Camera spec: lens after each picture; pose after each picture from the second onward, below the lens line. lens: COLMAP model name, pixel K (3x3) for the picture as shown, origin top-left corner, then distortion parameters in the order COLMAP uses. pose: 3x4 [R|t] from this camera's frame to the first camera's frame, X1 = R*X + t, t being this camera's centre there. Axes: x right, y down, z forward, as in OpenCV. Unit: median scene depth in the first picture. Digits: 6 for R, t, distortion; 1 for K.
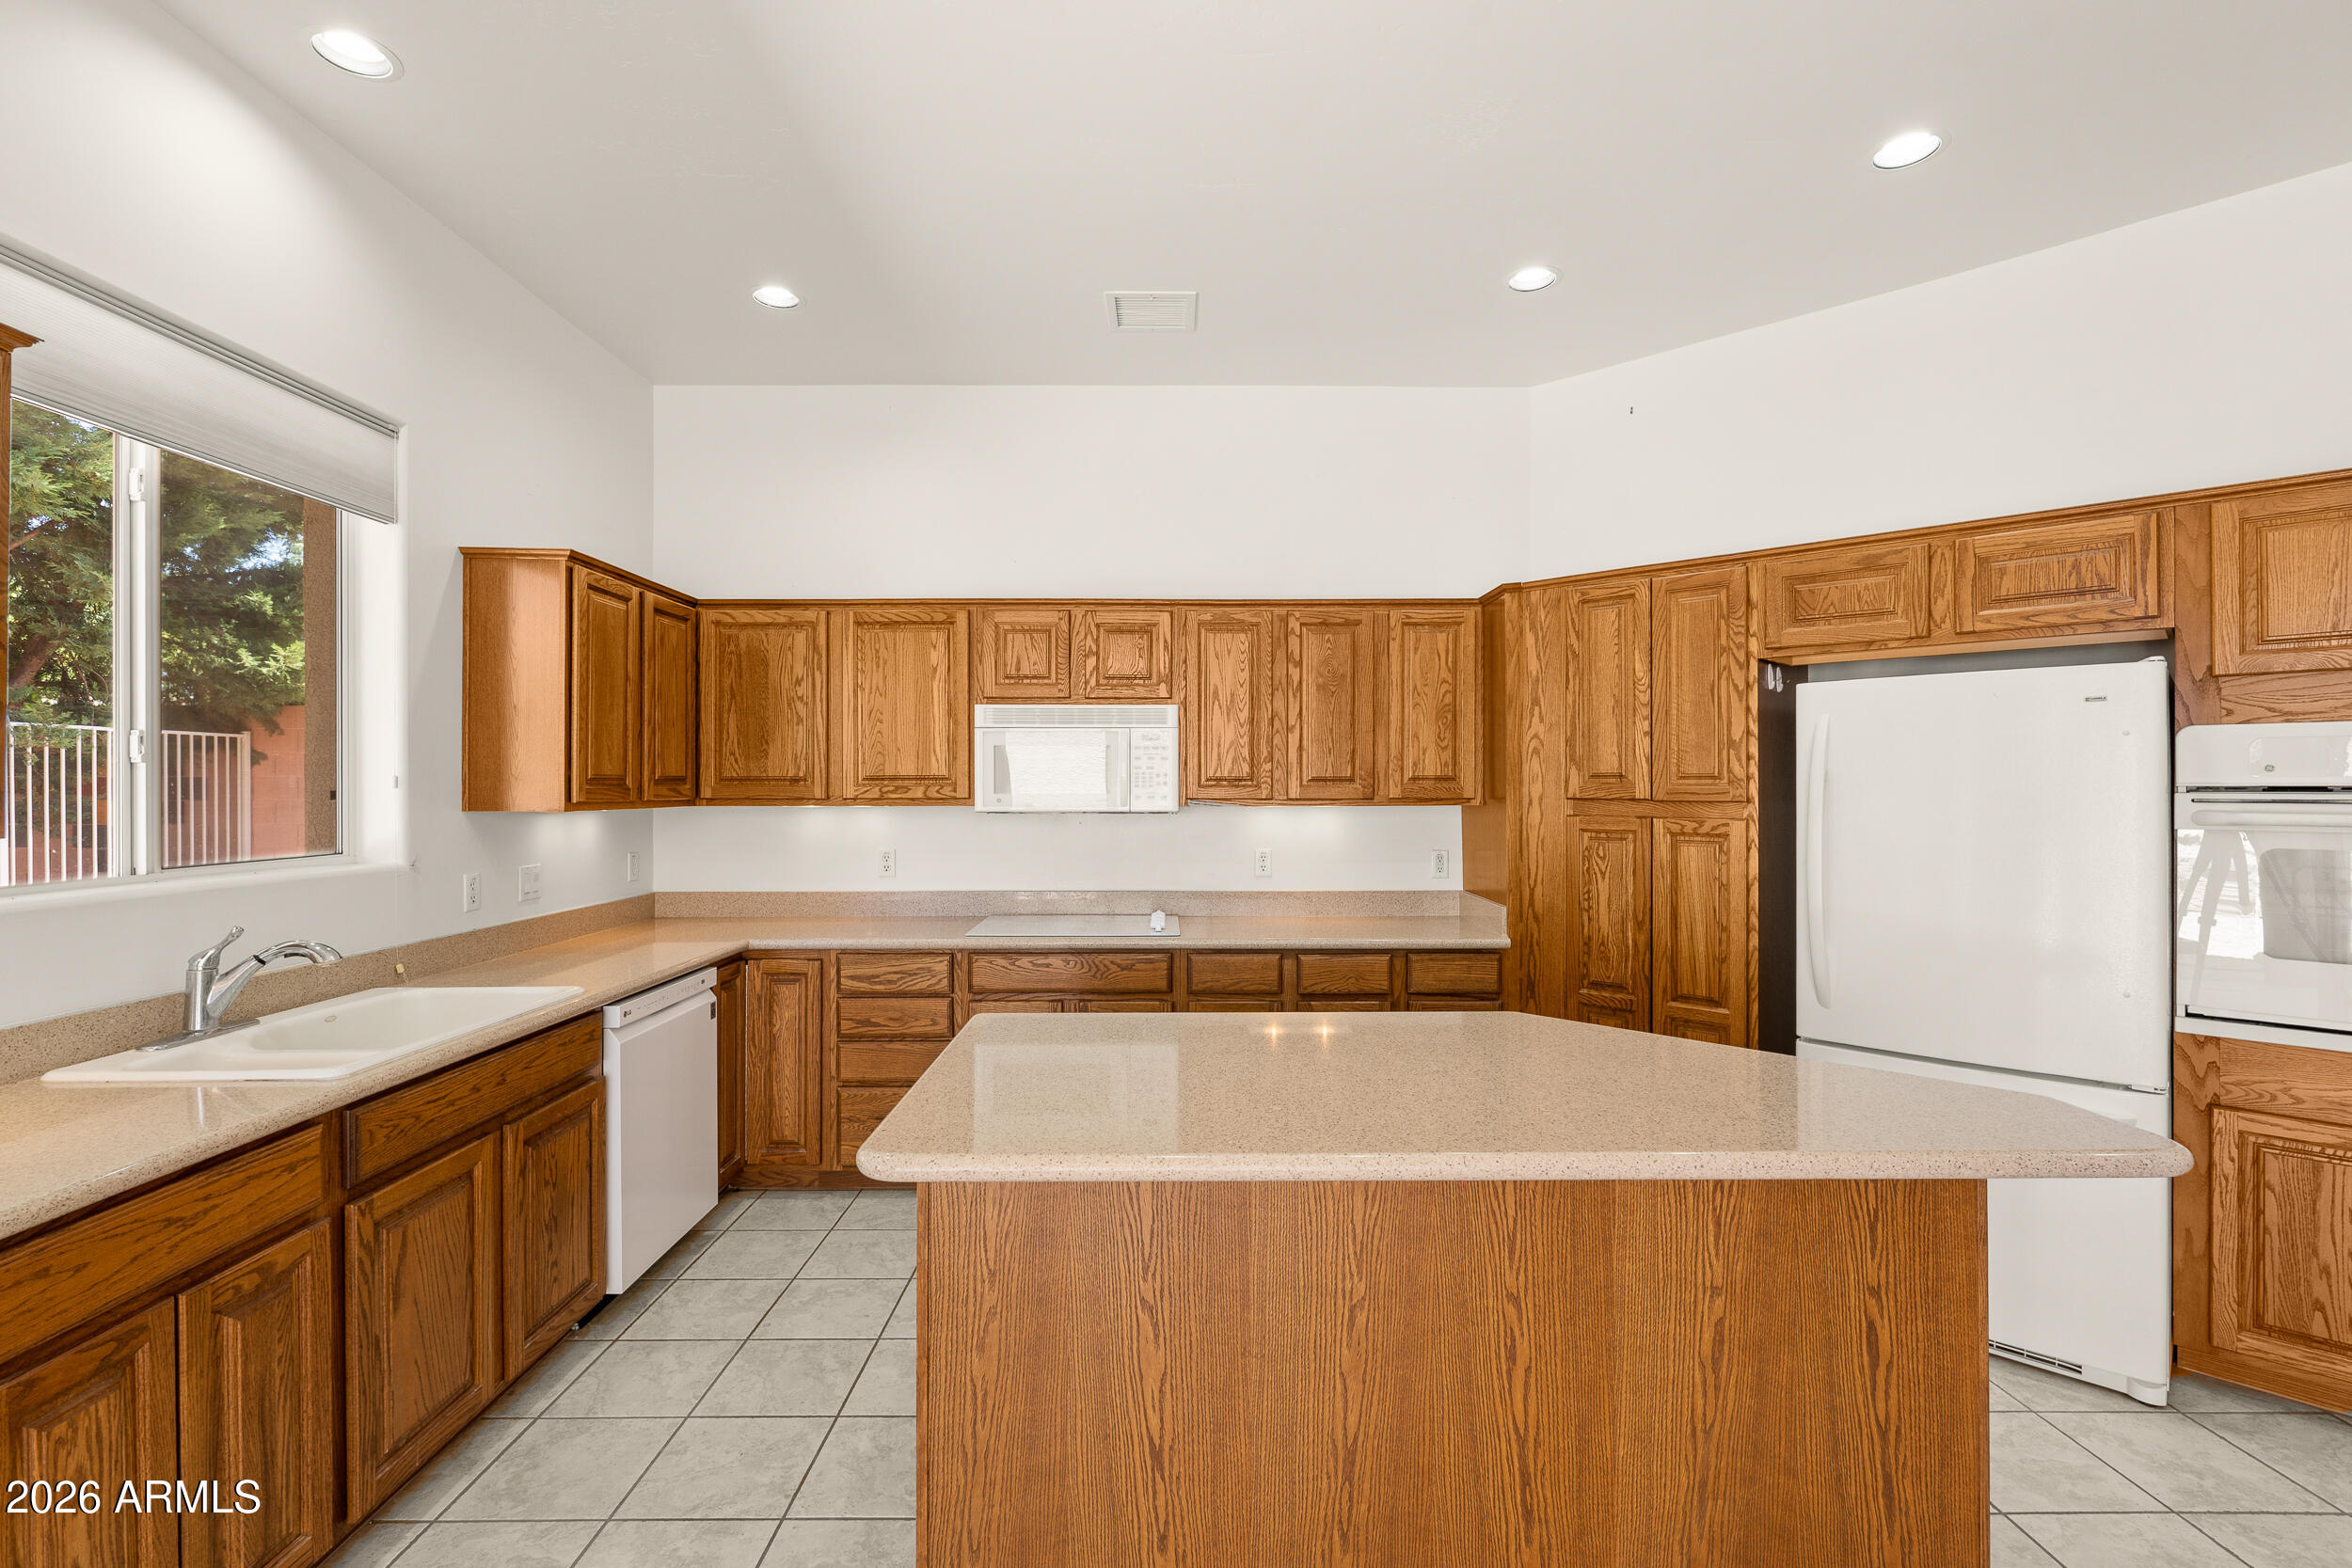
lens RADIAL K [[1057.7, 0, 1172.3], [0, 1057.7, 782.4], [0, 0, 1]] dist [-0.007922, 0.002319]
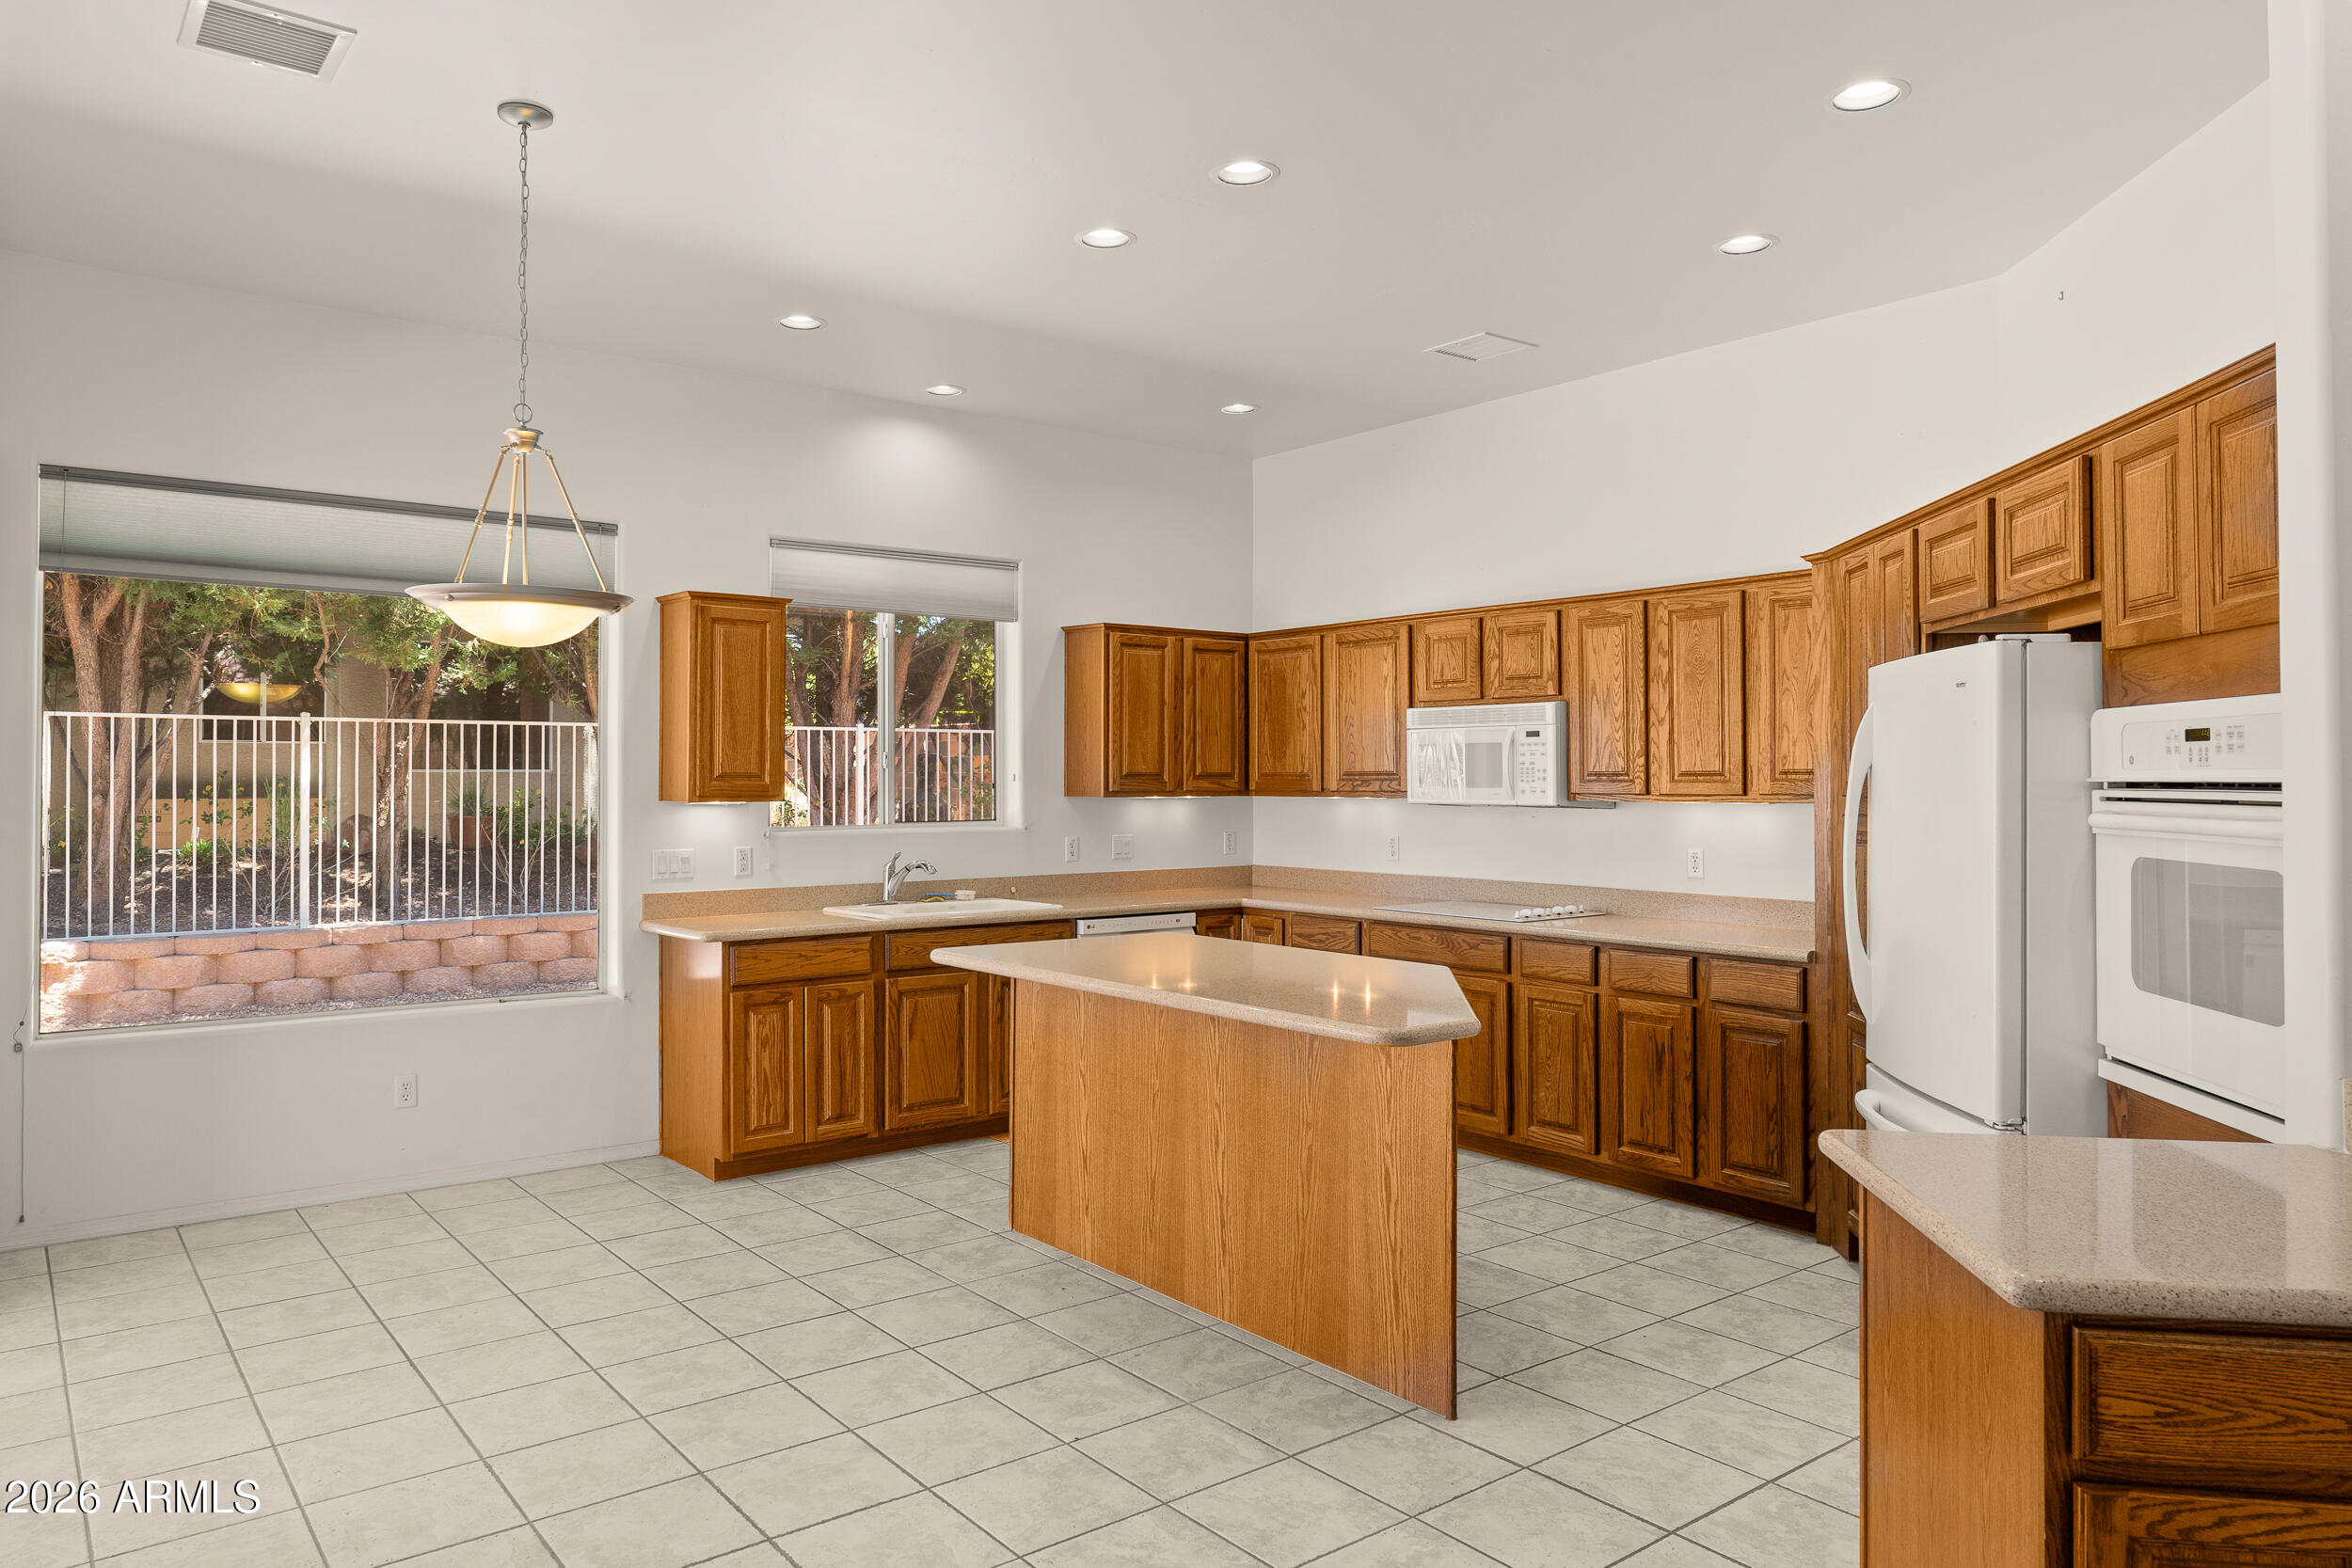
lens RADIAL K [[1508.1, 0, 1145.7], [0, 1508.1, 752.5], [0, 0, 1]] dist [-0.021255, 0.003964]
pose [[0.610855, -0.013755, -0.791623, 1.068603], [0.001018, 0.999862, -0.016587, -0.000368], [0.791742, 0.009326, 0.610784, -0.241437]]
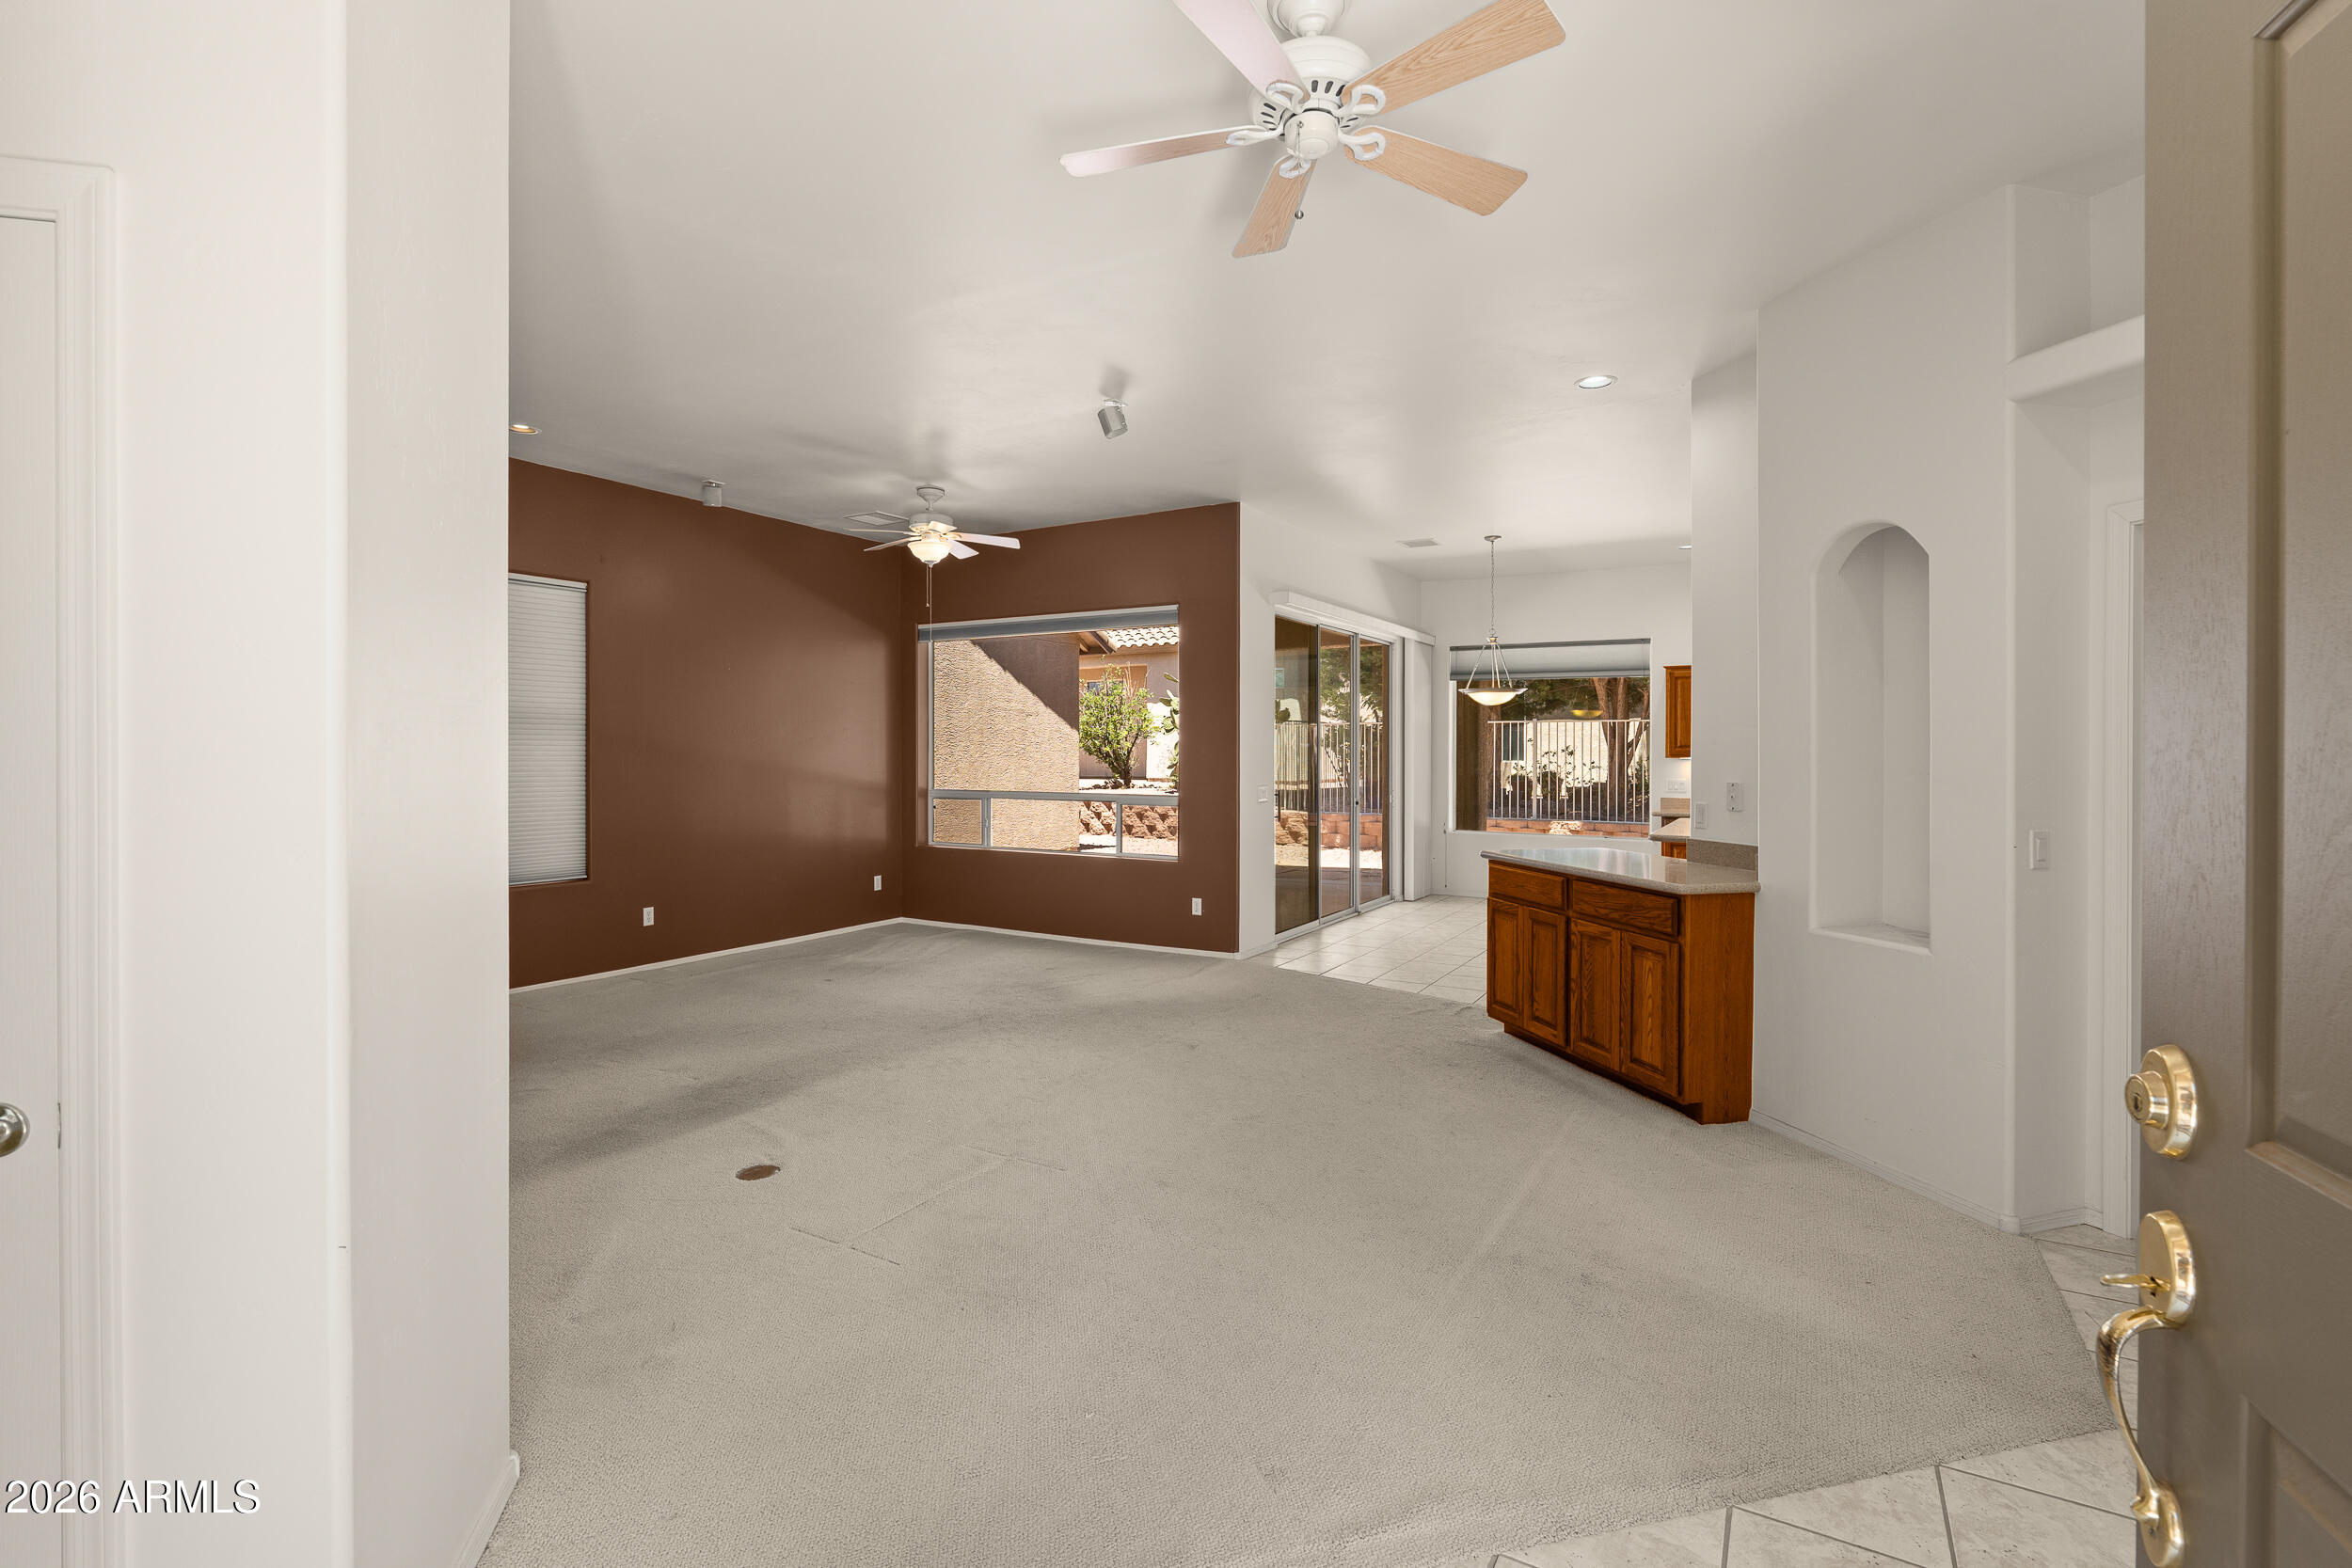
lens RADIAL K [[1057.7, 0, 1137.9], [0, 1057.7, 755.0], [0, 0, 1]] dist [-0.007922, 0.002319]
pose [[-0.525660, 0.000843, -0.850694, 2.440982], [-0.001126, 0.999998, 0.001687, 0.016912], [0.850694, 0.001844, -0.525658, 0.652878]]
